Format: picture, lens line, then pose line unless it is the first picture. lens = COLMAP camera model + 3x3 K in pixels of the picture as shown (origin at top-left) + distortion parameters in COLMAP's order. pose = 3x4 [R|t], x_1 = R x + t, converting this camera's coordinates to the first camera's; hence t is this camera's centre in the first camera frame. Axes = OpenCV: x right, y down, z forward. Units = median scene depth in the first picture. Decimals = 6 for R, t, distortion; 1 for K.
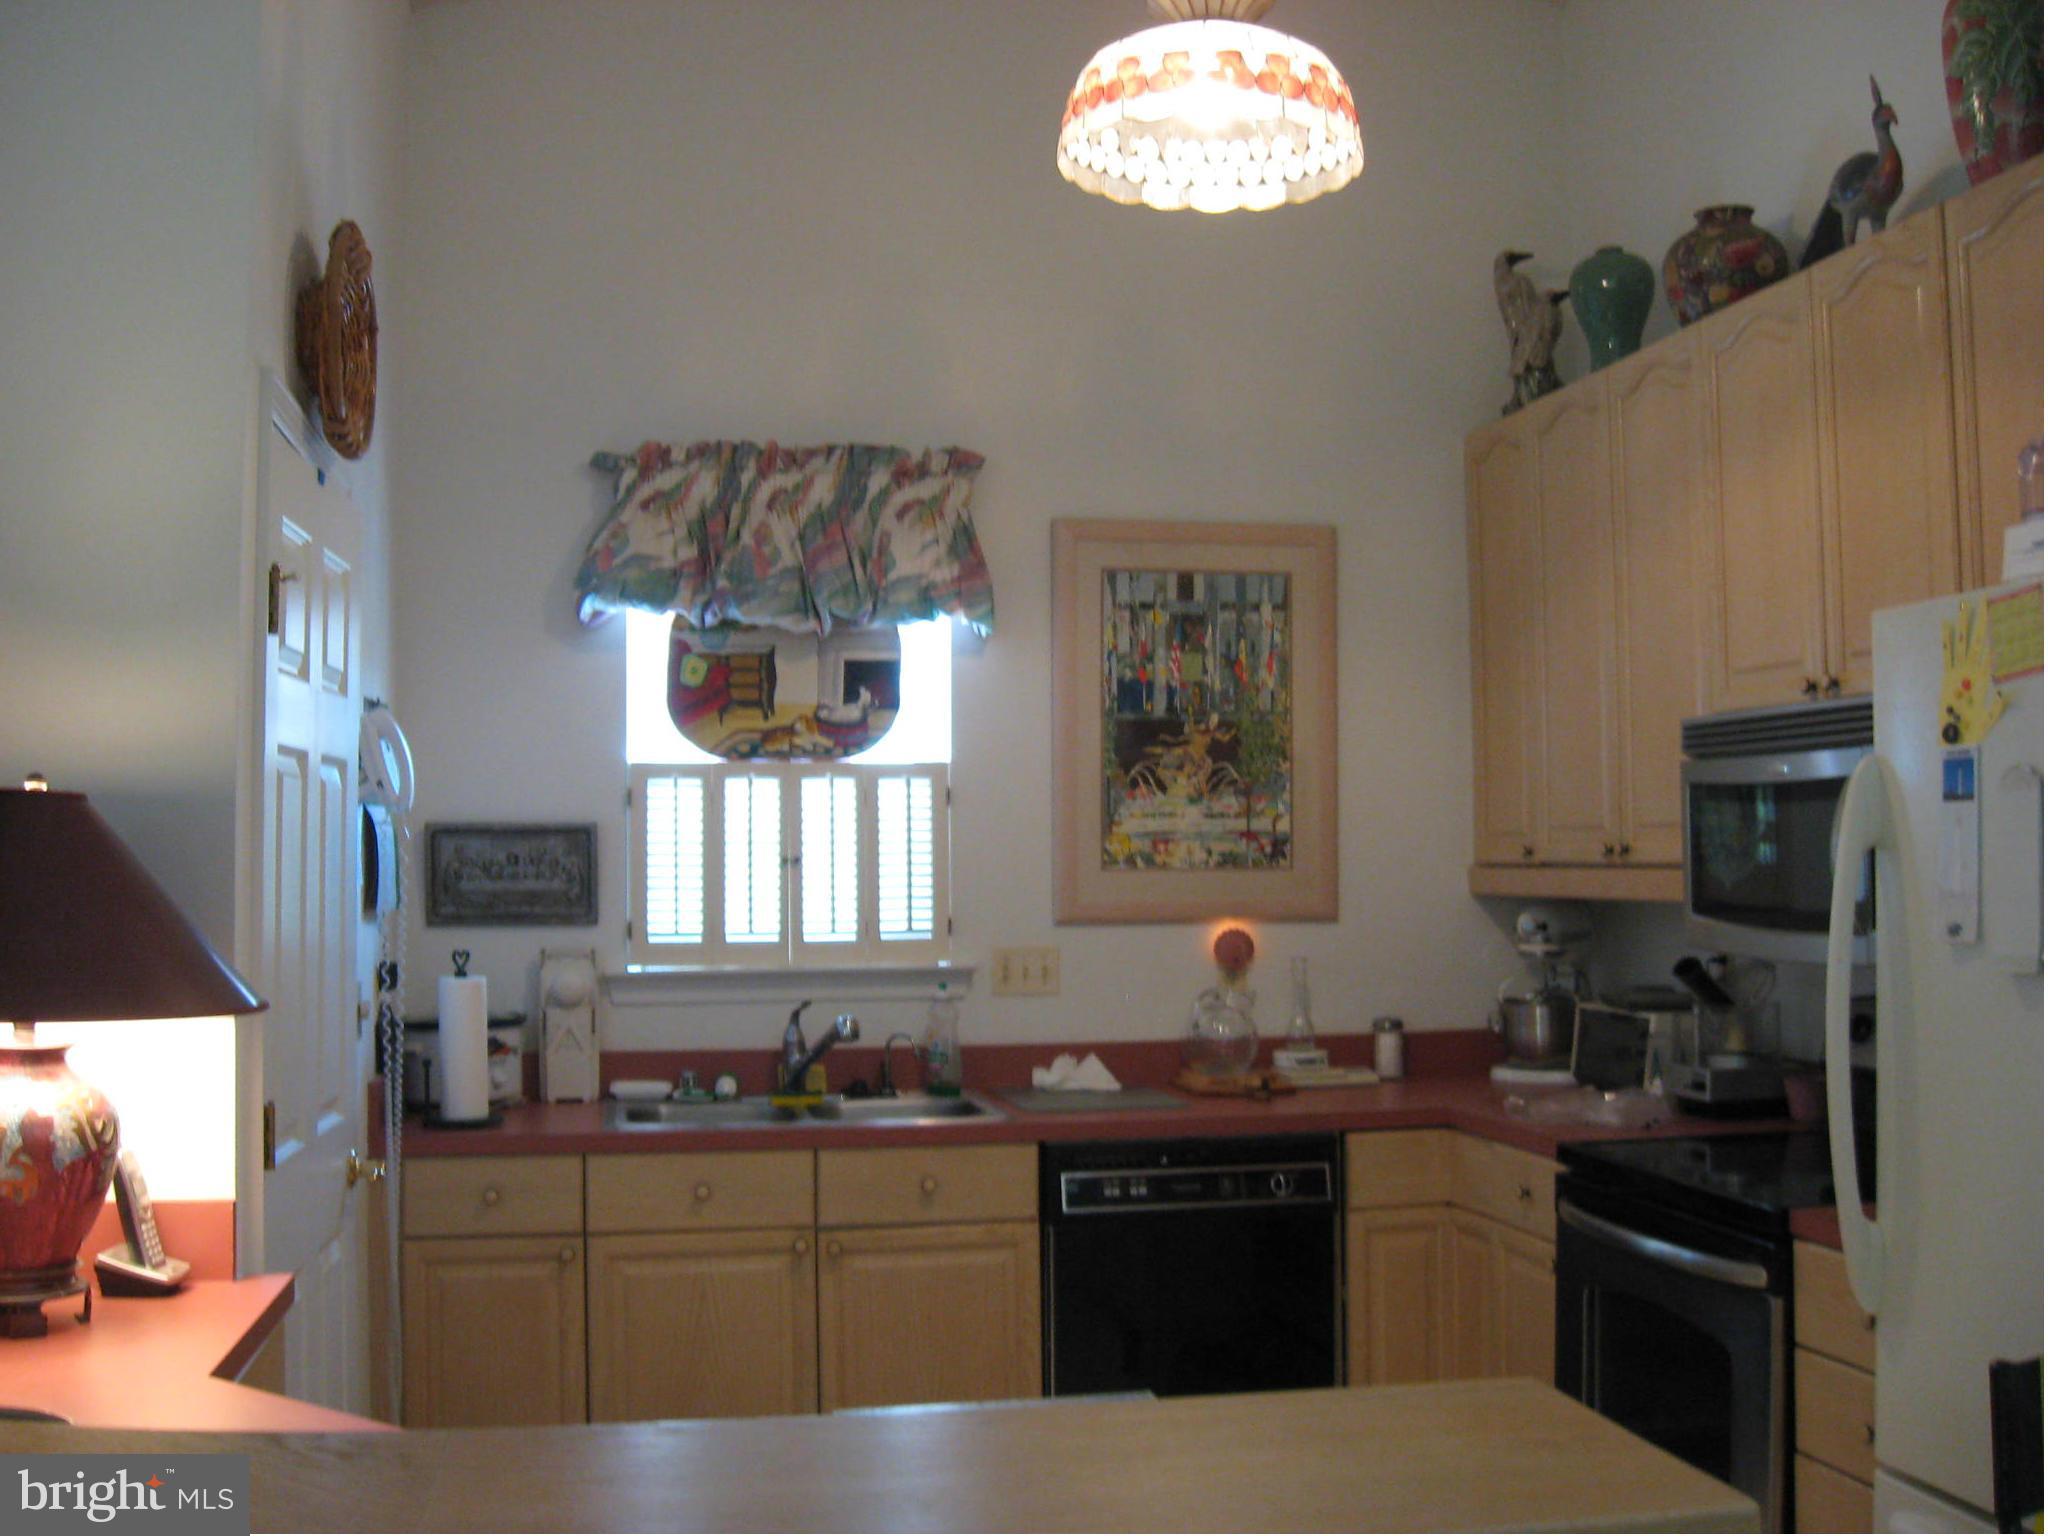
lens RADIAL K [[2110.4, 0, 1026.1], [0, 2110.4, 755.3], [0, 0, 1]] dist [-0.136972, 0.067392]
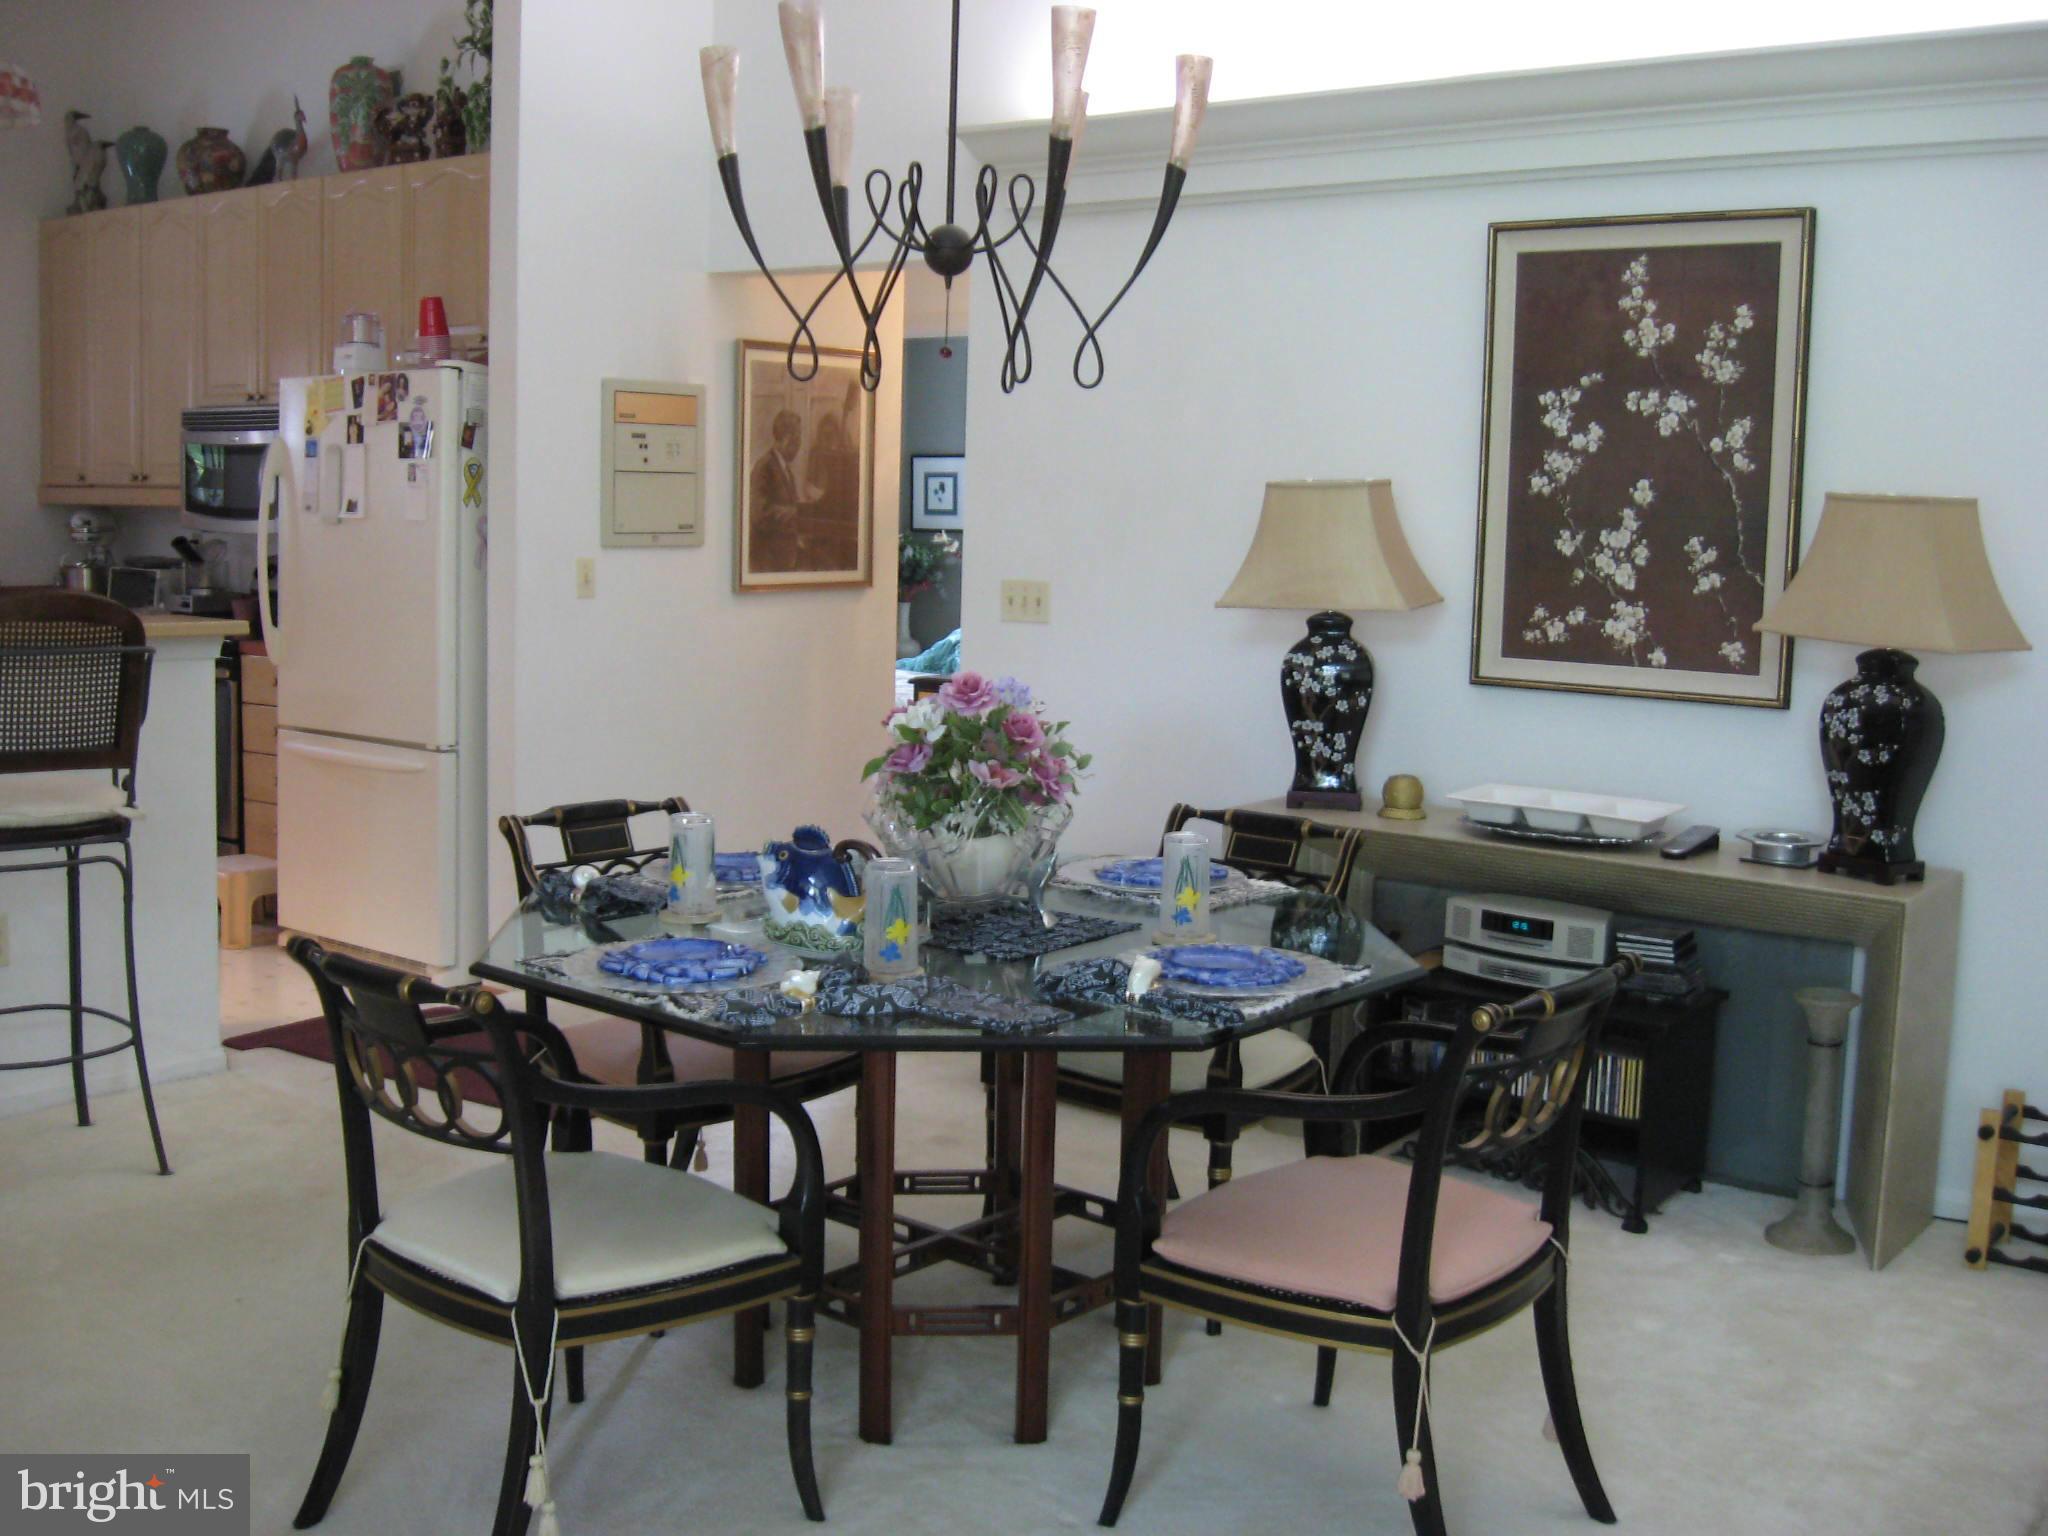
lens RADIAL K [[2110.4, 0, 1026.1], [0, 2110.4, 755.3], [0, 0, 1]] dist [-0.136972, 0.067392]
pose [[0.743919, -0.046988, 0.666616, -0.312106], [-0.064871, 0.987736, 0.142016, -0.018246], [-0.665114, -0.148893, 0.731748, -0.769758]]
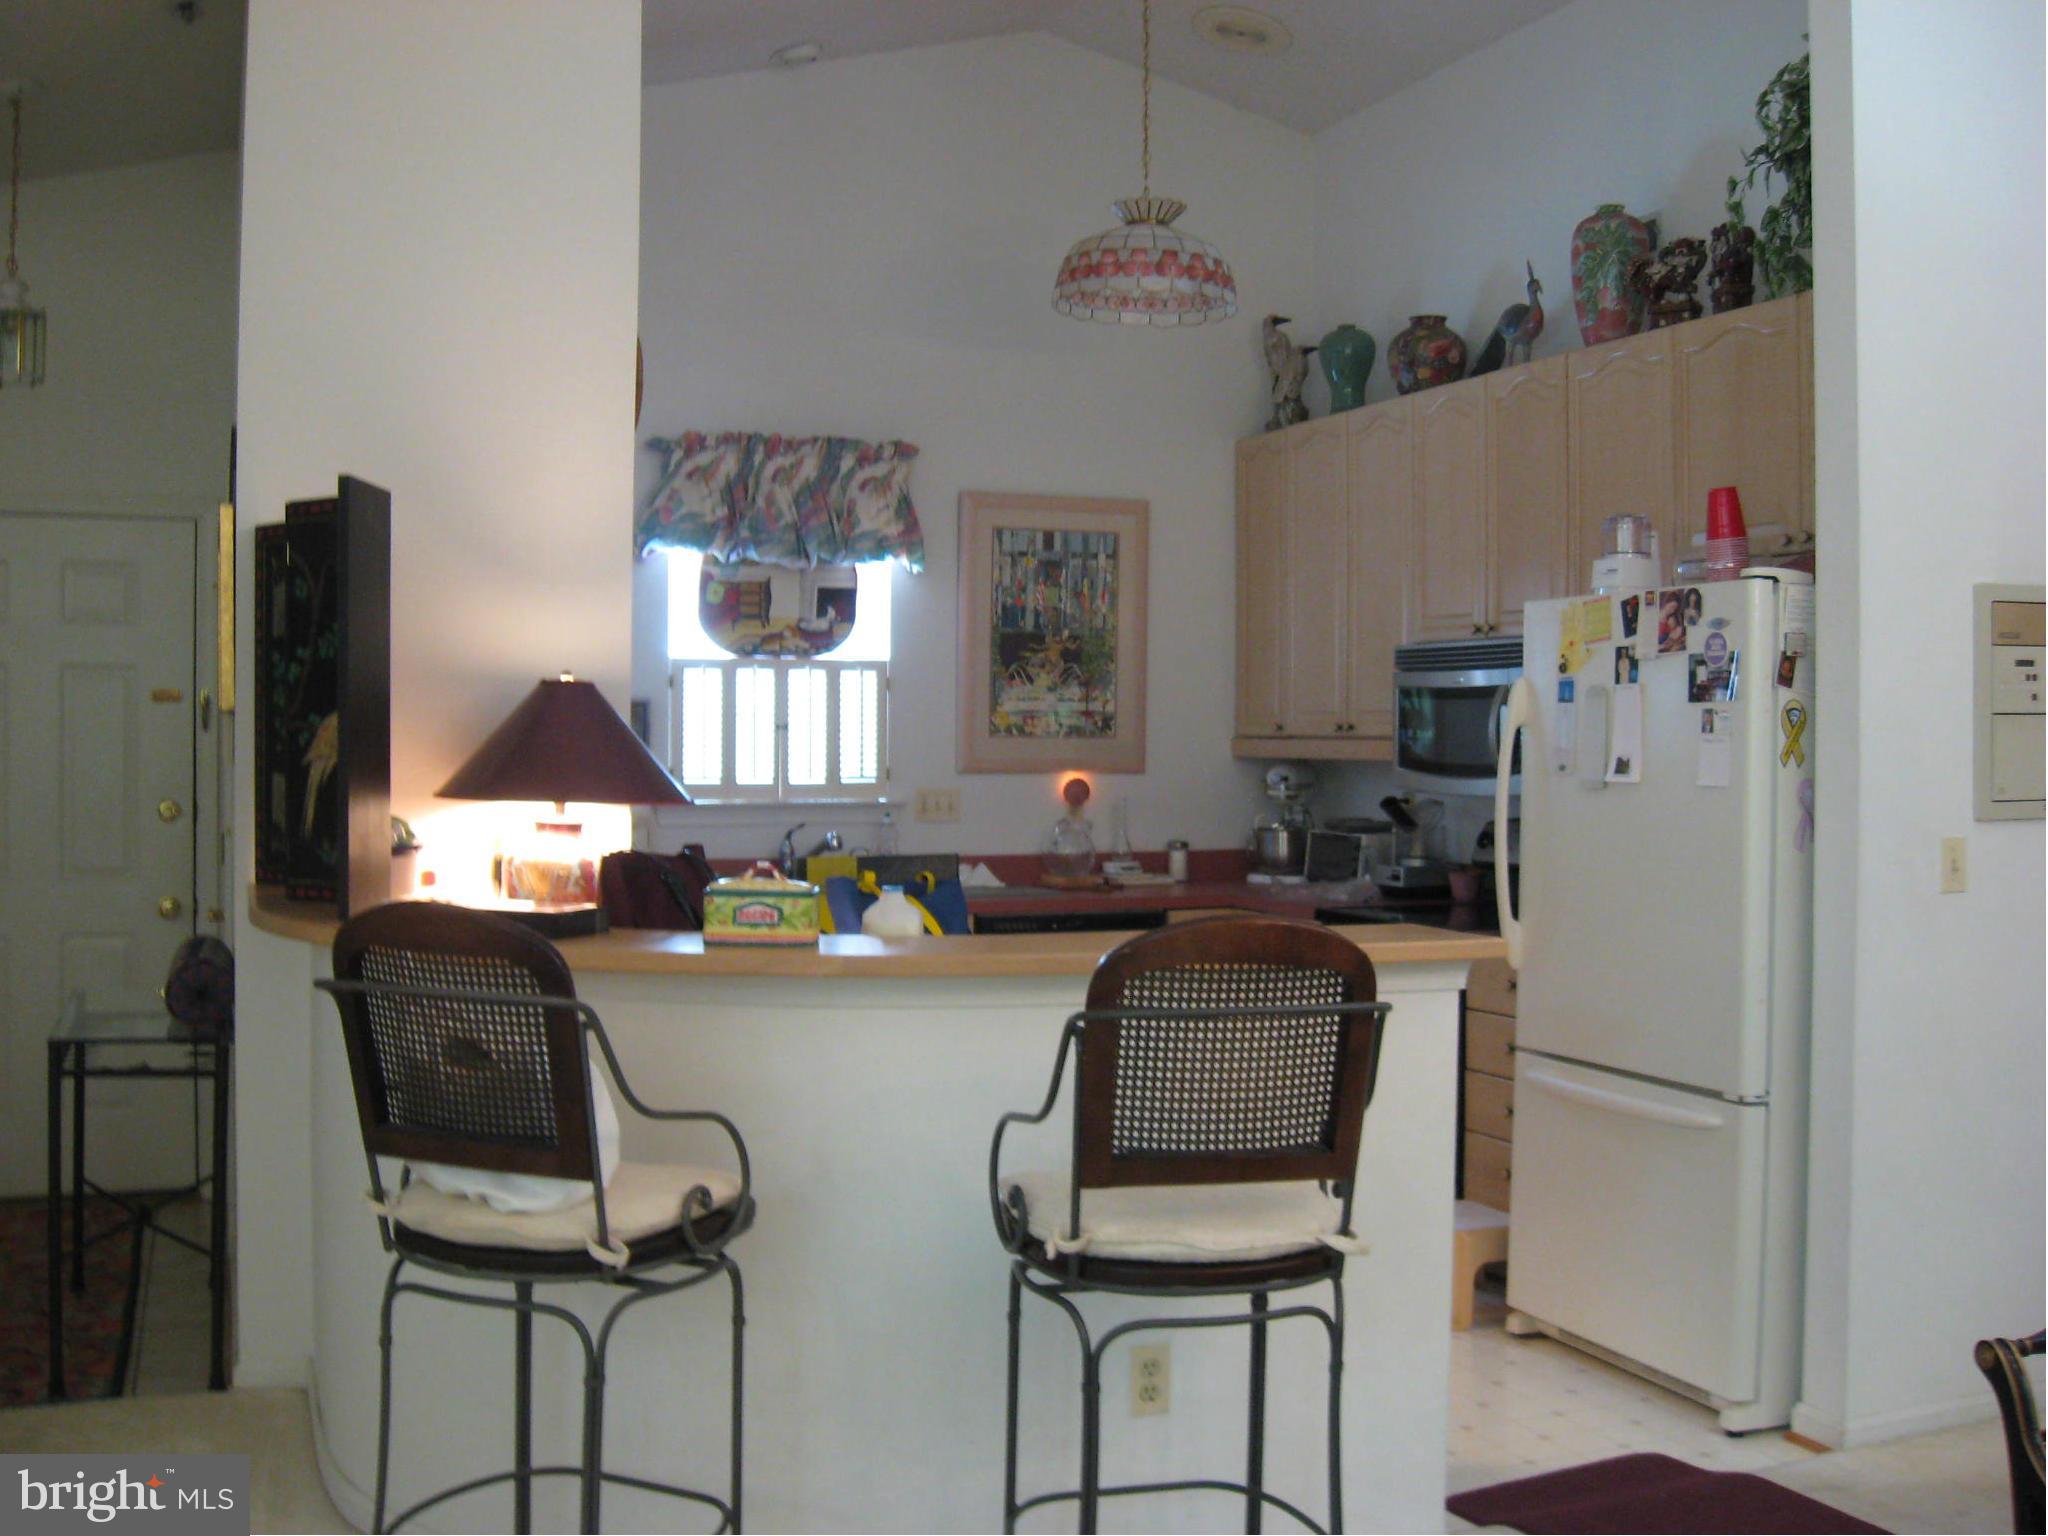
lens RADIAL K [[2110.4, 0, 1026.1], [0, 2110.4, 755.3], [0, 0, 1]] dist [-0.136972, 0.067392]
pose [[0.982738, 0.010544, 0.184701, -0.213047], [-0.021187, 0.998220, 0.055746, -0.014323], [-0.183784, -0.058697, 0.981212, -0.437978]]
